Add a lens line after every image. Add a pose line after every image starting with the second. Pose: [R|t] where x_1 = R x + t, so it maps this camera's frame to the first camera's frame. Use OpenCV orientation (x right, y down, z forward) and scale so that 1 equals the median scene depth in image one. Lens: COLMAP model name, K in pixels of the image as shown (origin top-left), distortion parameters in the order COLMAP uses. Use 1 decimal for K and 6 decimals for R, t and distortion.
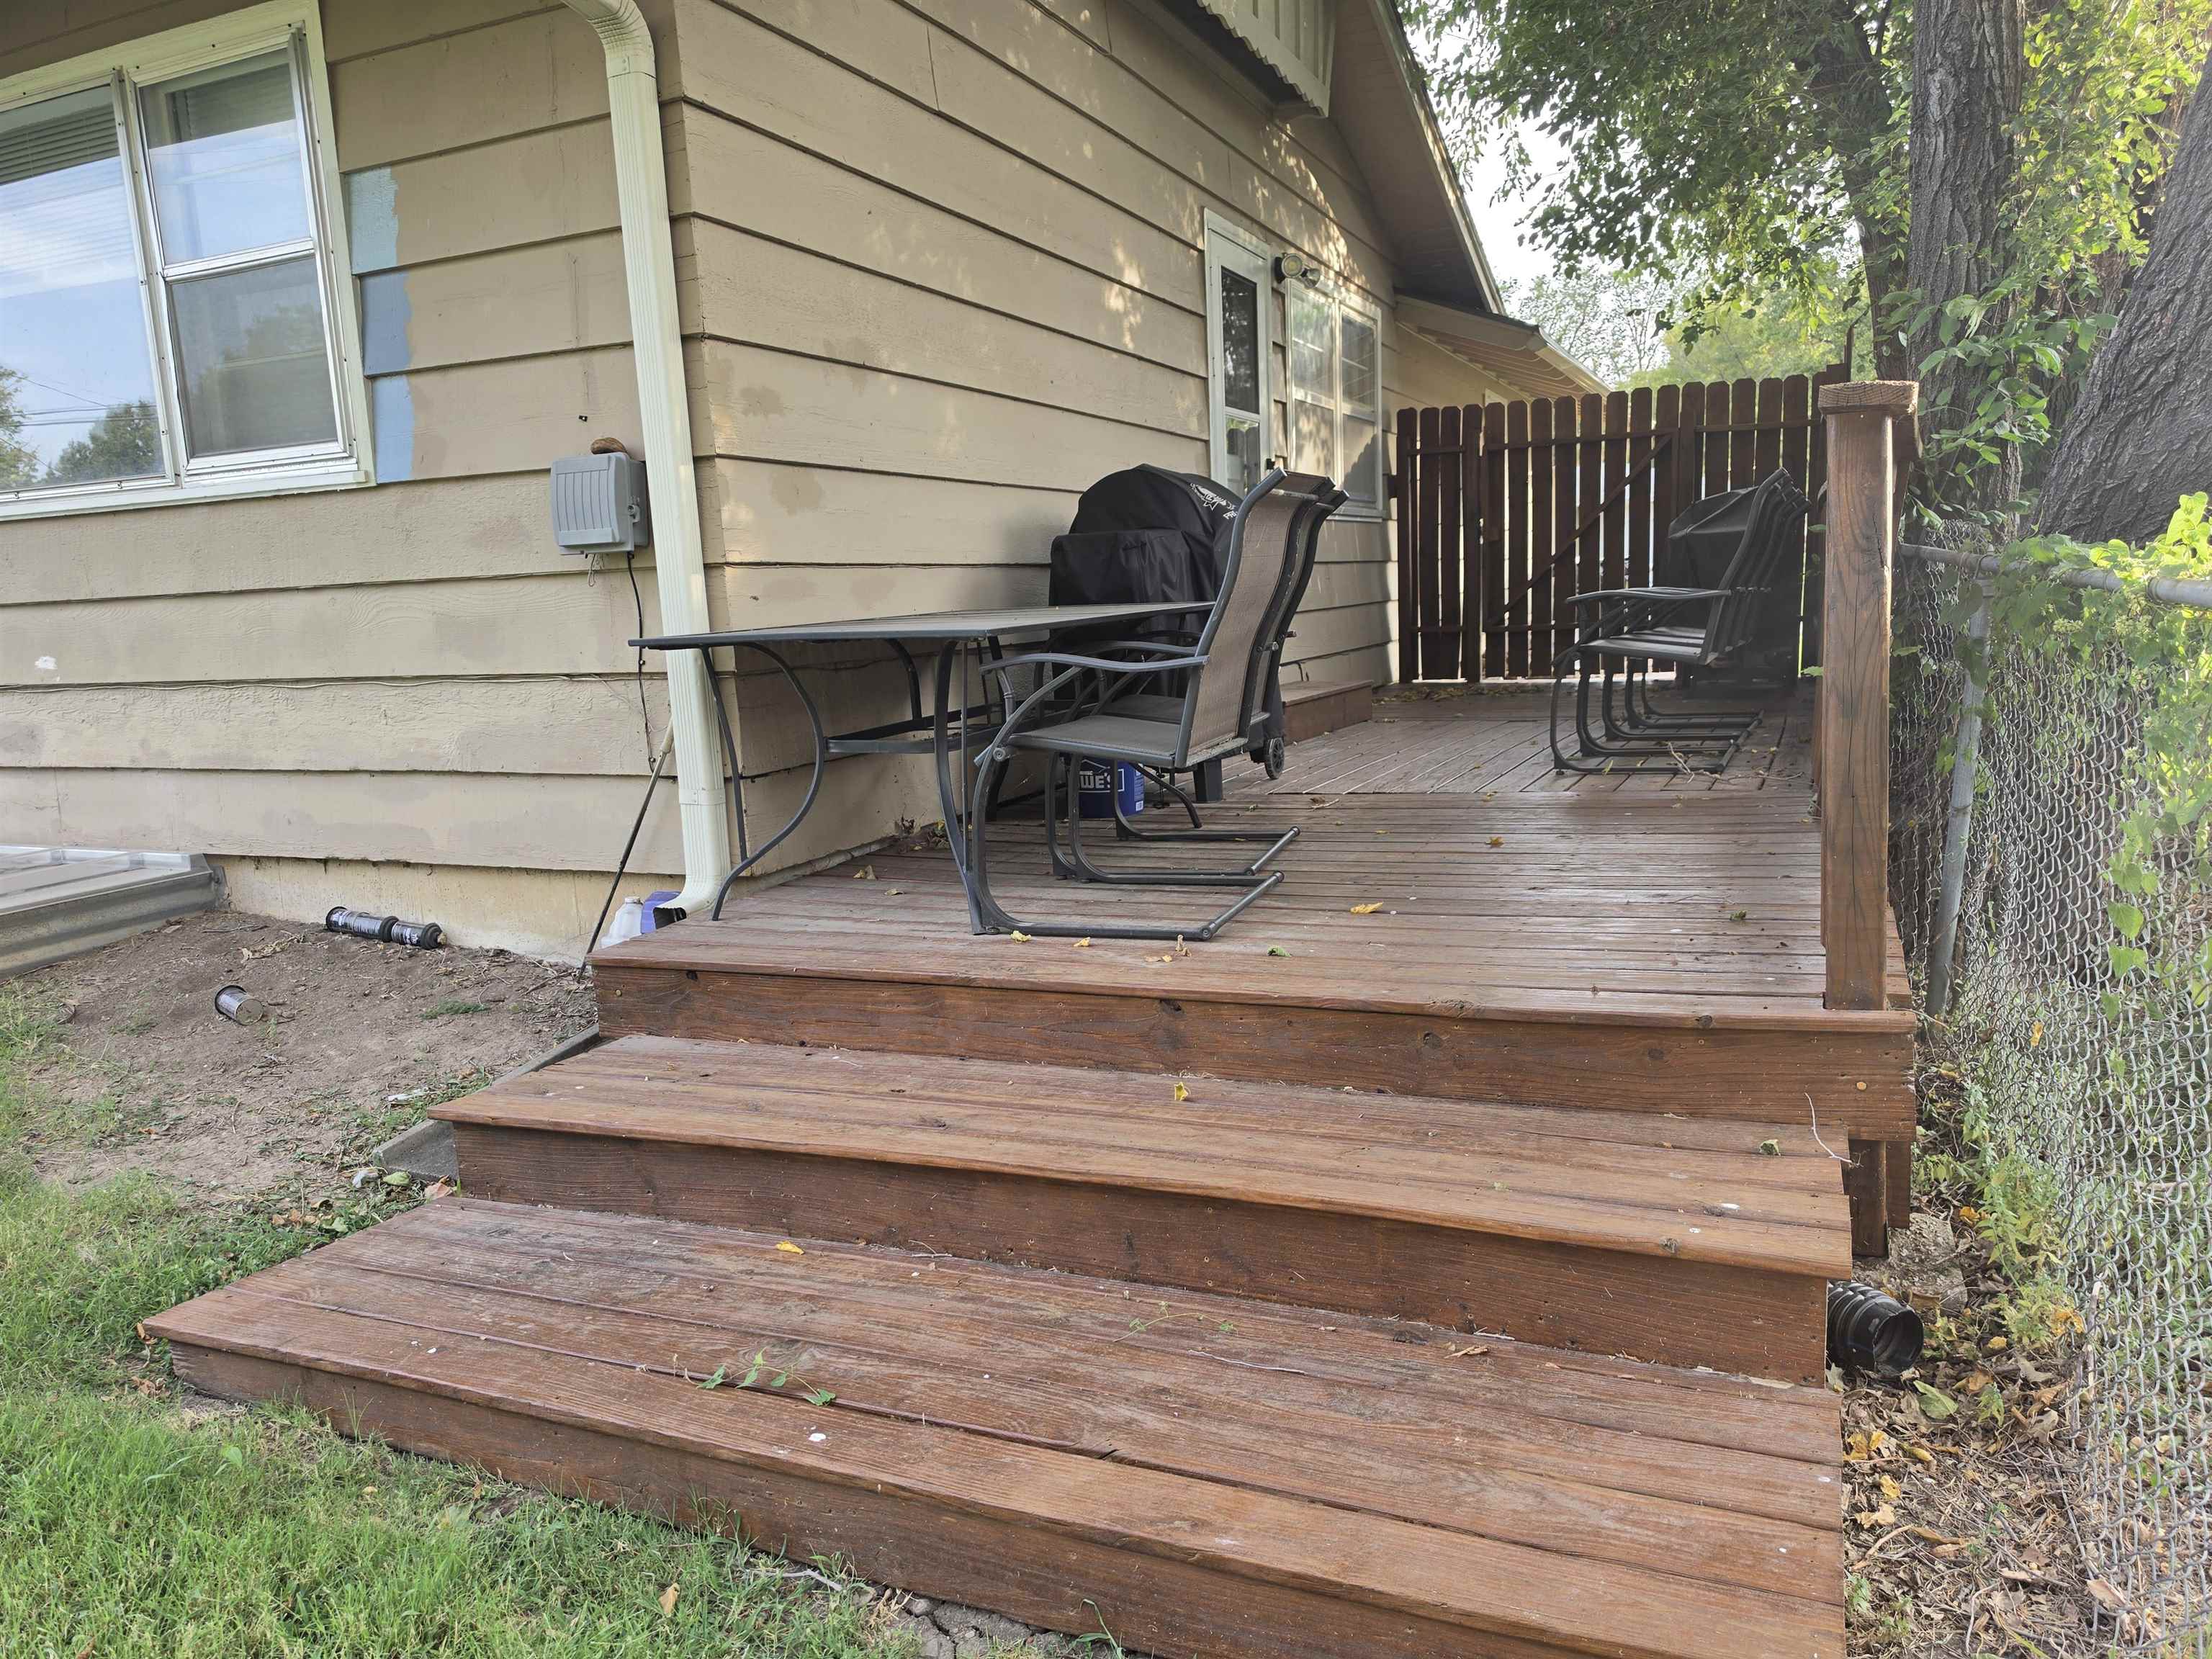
lens RADIAL K [[1539.8, 0, 1102.1], [0, 1539.8, 827.1], [0, 0, 1]] dist [0.039329, -0.049684]
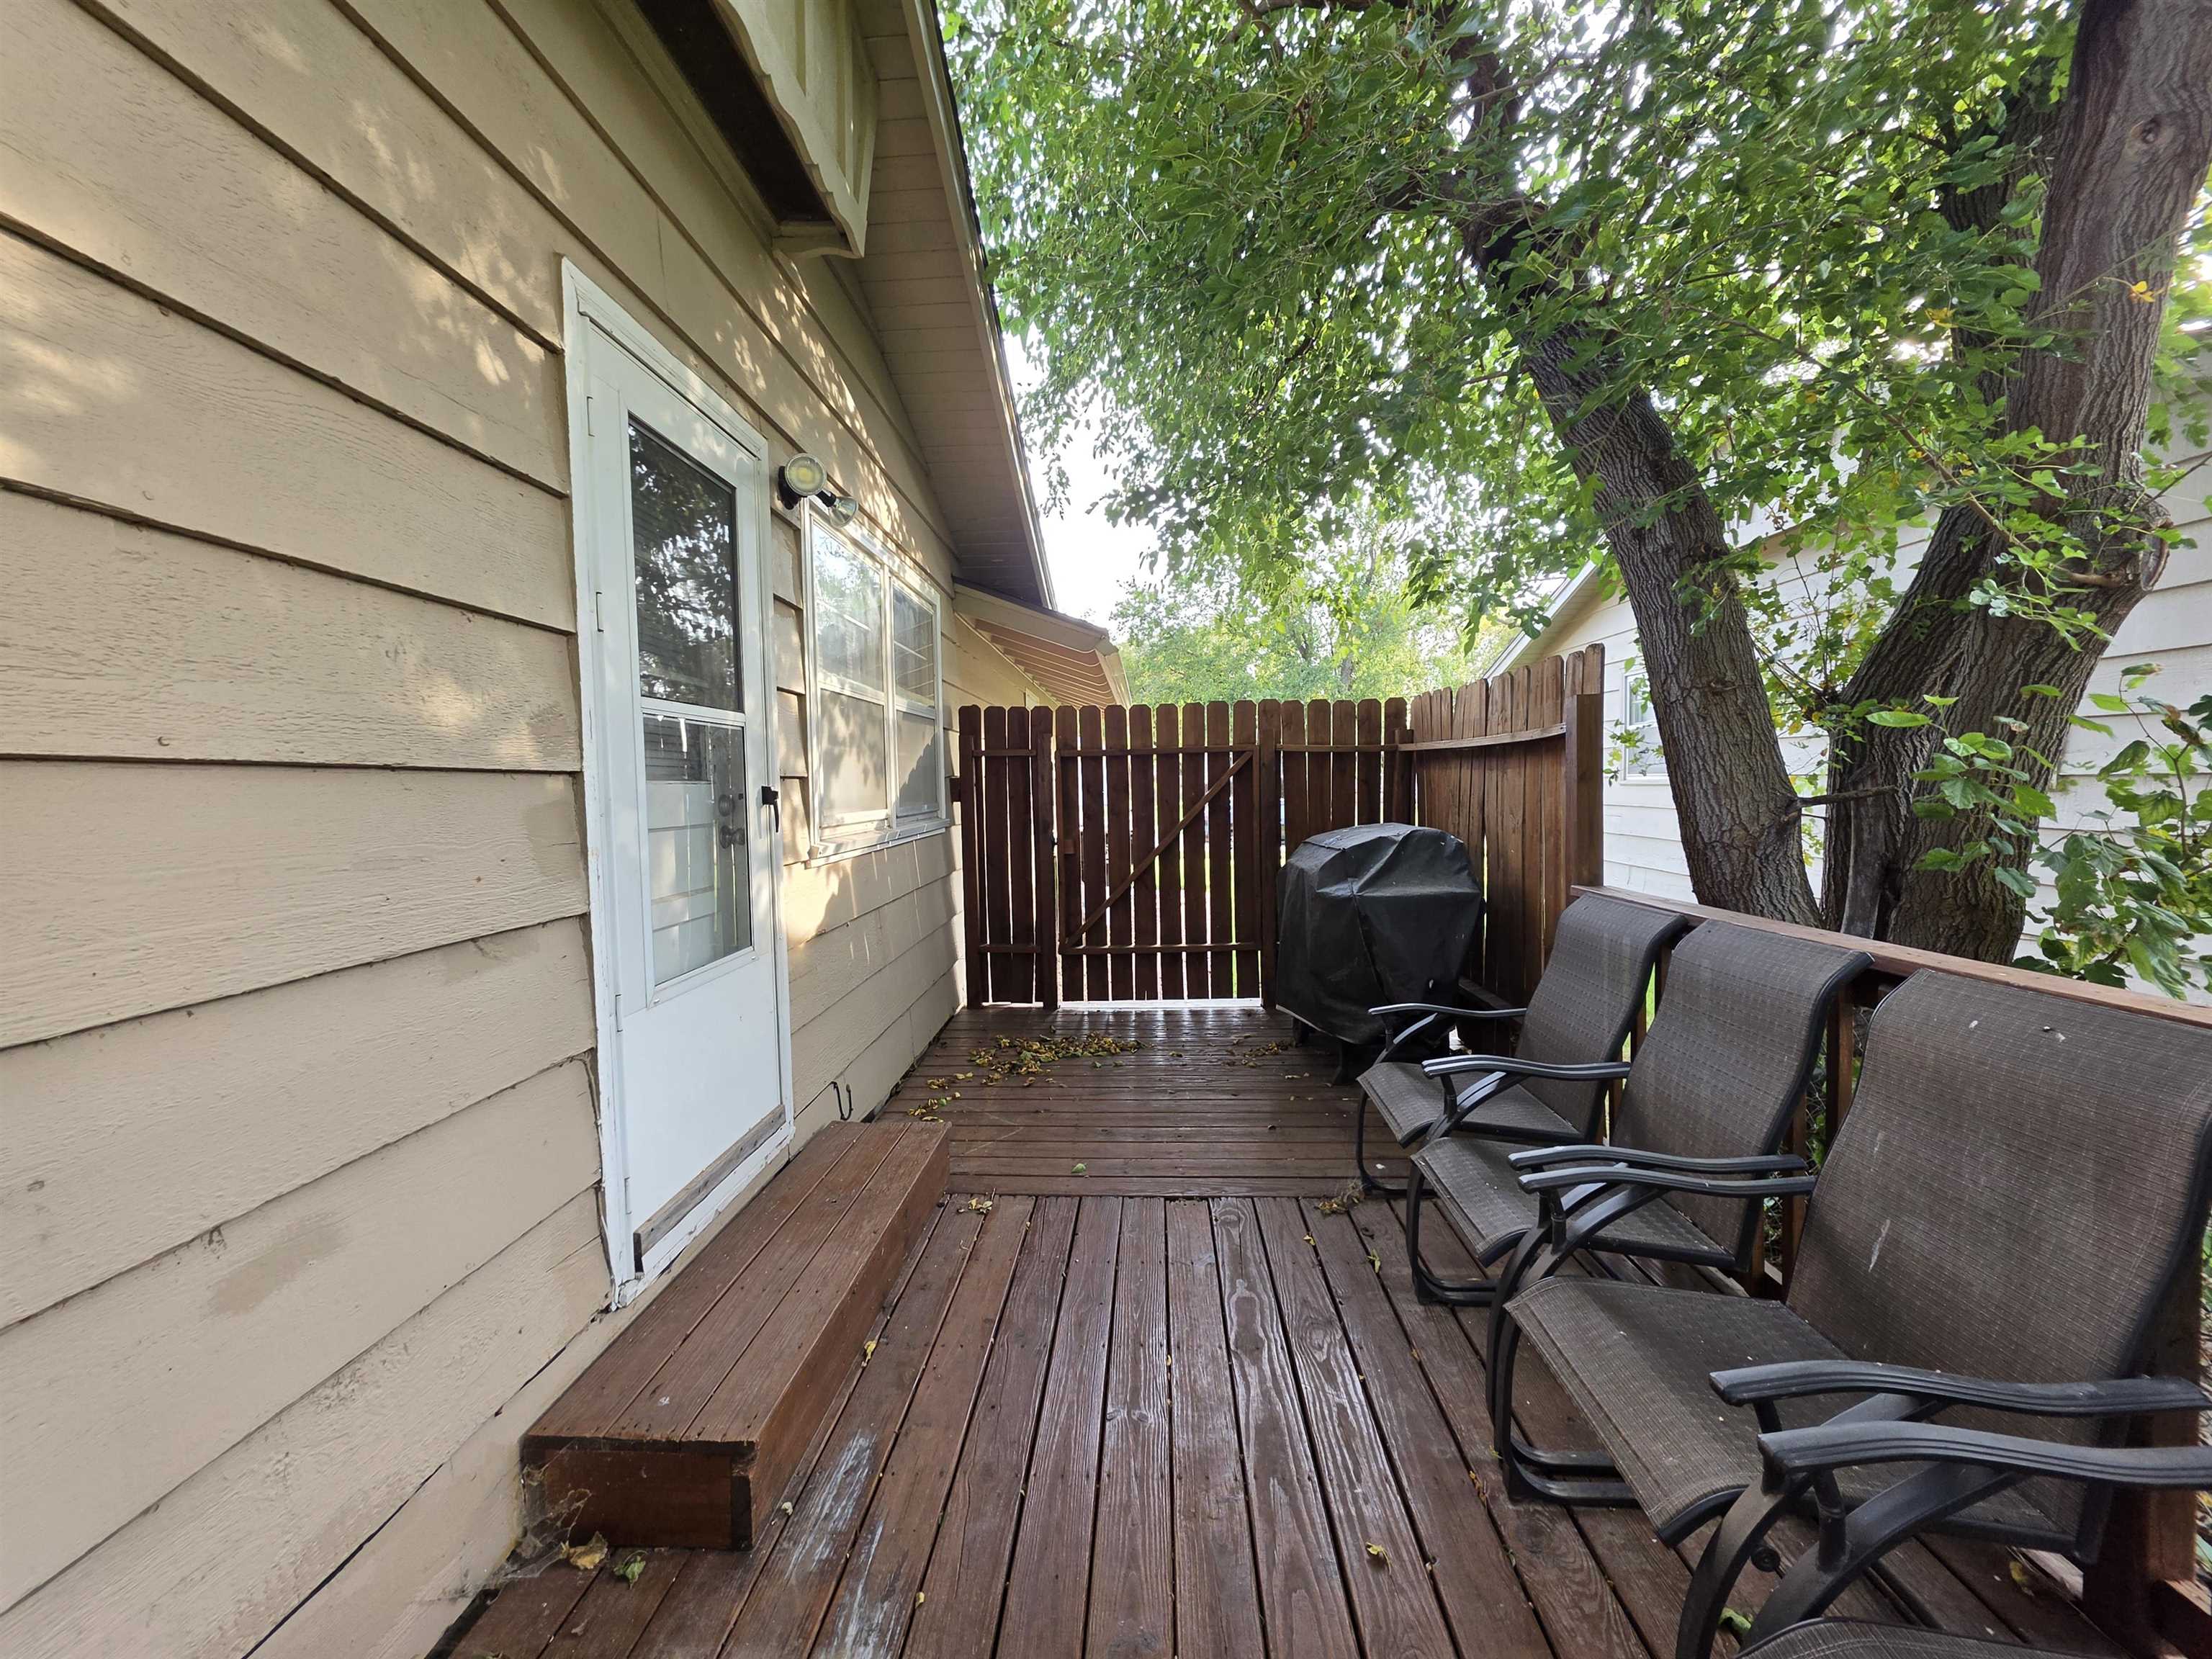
lens RADIAL K [[892.8, 0, 1094.8], [0, 892.8, 843.3], [0, 0, 1]] dist [-0.003744, 0.002041]
pose [[0.934254, -0.001628, 0.356605, 0.080032], [0.035538, 0.995437, -0.088560, -0.142315], [-0.354833, 0.095410, 0.930048, 0.499818]]
